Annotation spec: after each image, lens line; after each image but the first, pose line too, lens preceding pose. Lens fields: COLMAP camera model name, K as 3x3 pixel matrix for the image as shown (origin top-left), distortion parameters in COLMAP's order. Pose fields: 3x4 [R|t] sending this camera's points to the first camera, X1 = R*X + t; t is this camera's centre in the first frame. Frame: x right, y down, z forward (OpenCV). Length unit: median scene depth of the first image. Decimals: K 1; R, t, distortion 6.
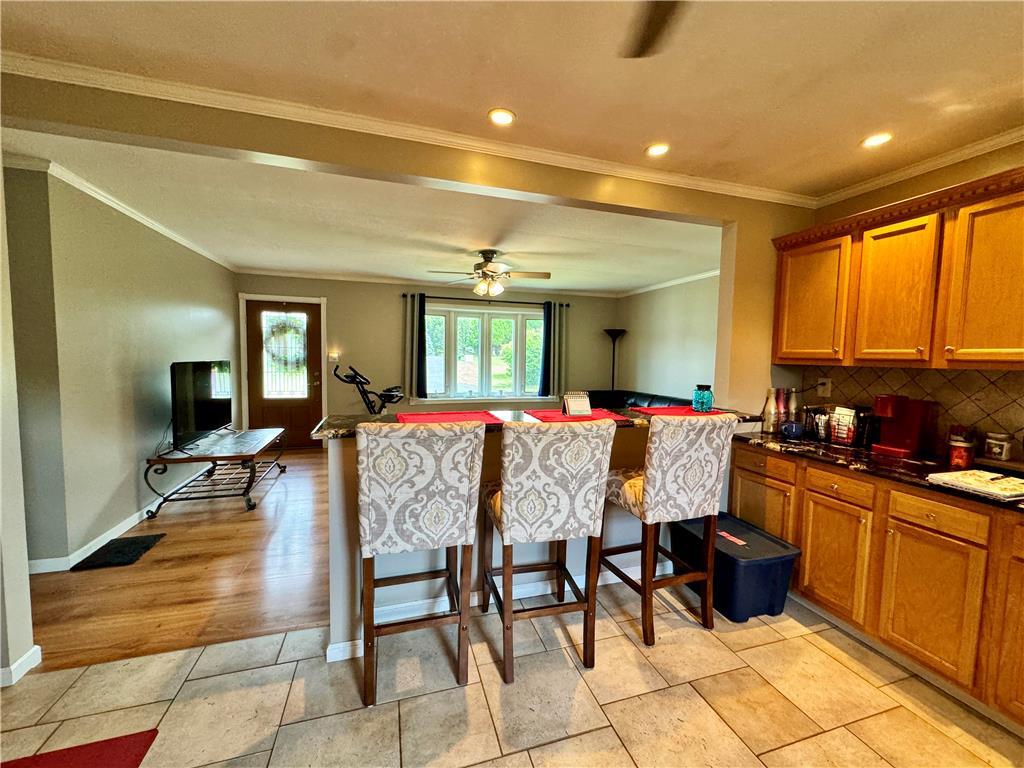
lens RADIAL K [[405.2, 0, 511.8], [0, 405.2, 385.2], [0, 0, 1]] dist [-0.004774, 0.000338]
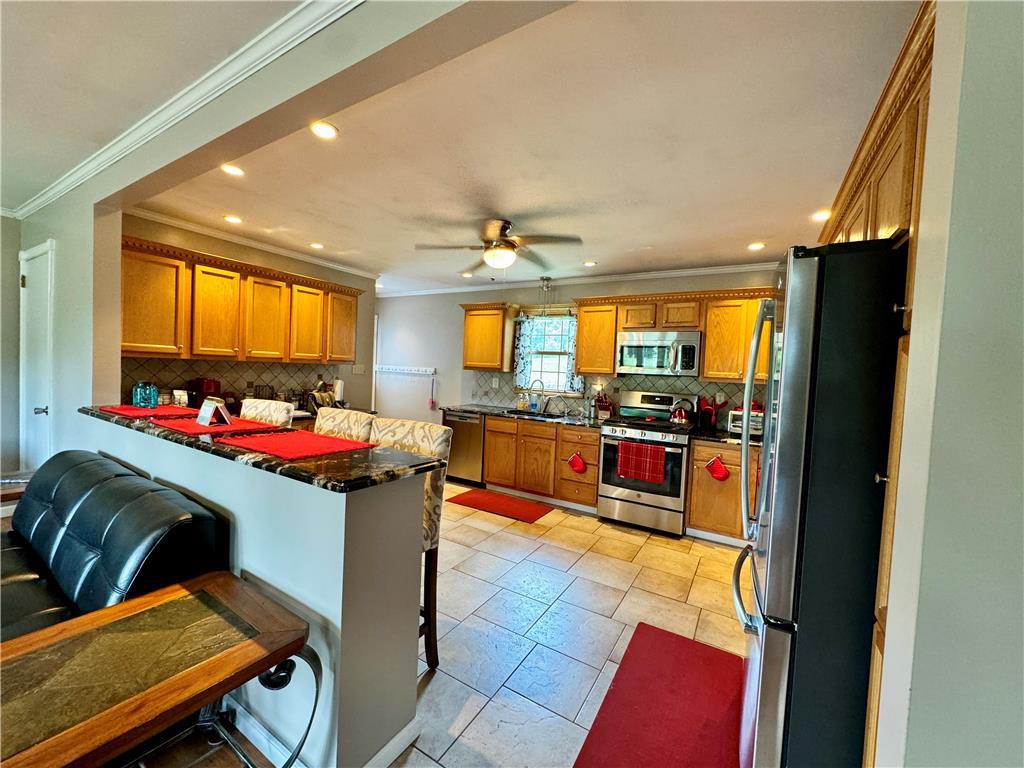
lens RADIAL K [[405.2, 0, 514.4], [0, 405.2, 383.3], [0, 0, 1]] dist [-0.004774, 0.000338]
pose [[-0.666991, -0.076922, 0.741085, -0.965028], [-0.004741, 0.995074, 0.099019, -0.110704], [-0.745051, 0.062531, -0.664070, 1.138167]]
